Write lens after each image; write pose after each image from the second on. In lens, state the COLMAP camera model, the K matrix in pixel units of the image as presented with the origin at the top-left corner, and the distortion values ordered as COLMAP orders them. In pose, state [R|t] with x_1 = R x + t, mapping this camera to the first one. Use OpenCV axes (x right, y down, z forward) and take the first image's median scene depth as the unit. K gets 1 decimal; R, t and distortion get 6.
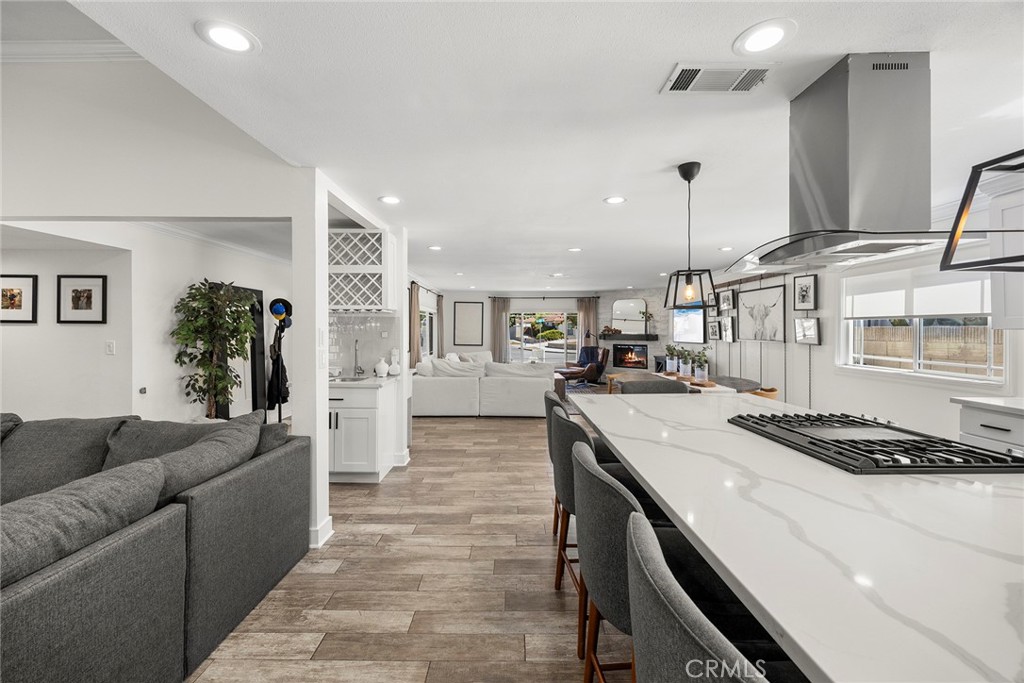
lens RADIAL K [[406.8, 0, 514.6], [0, 406.8, 326.7], [0, 0, 1]] dist [0.003614, -0.000071]
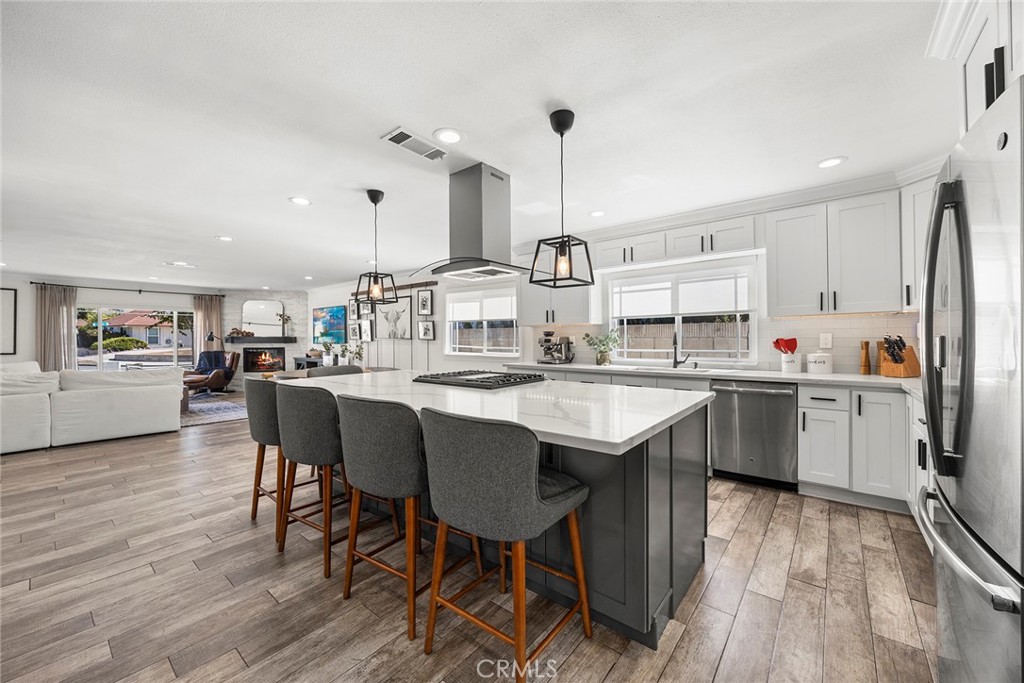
lens RADIAL K [[406.8, 0, 505.3], [0, 406.8, 338.7], [0, 0, 1]] dist [0.003614, -0.000071]
pose [[0.627002, 0.002483, 0.779014, -0.196923], [-0.001804, 0.999997, -0.001736, 0.042655], [-0.779016, -0.000317, 0.627004, -0.077693]]
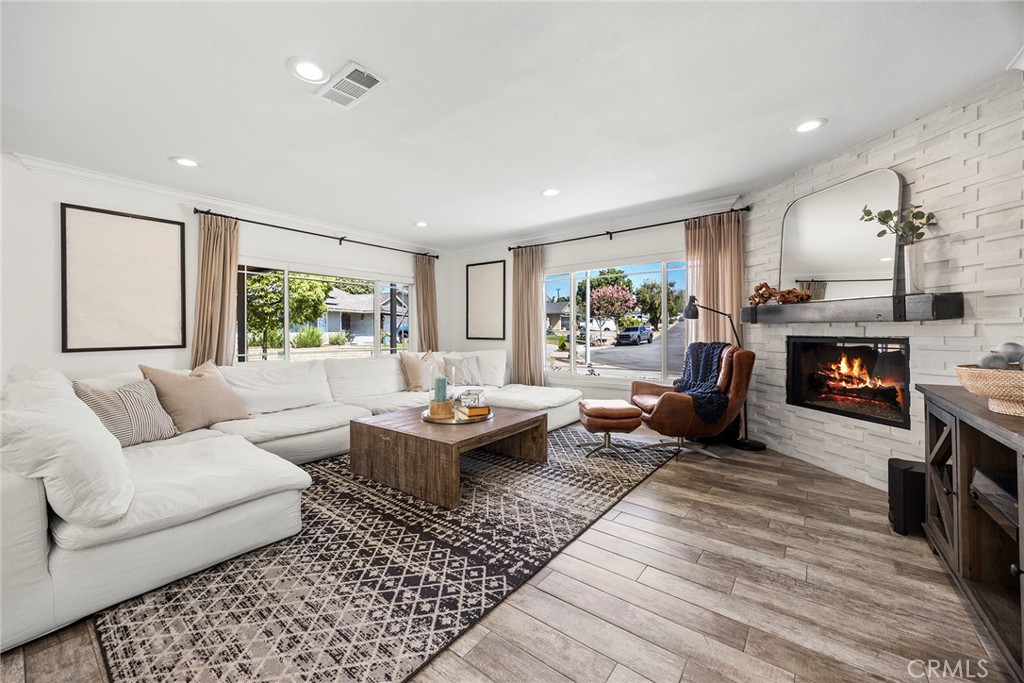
lens RADIAL K [[406.8, 0, 504.1], [0, 406.8, 332.0], [0, 0, 1]] dist [0.003614, -0.000071]
pose [[0.799478, -0.003238, -0.600687, 0.489113], [0.007617, 0.999960, 0.004747, 0.067780], [0.600647, -0.008371, 0.799471, 1.130862]]
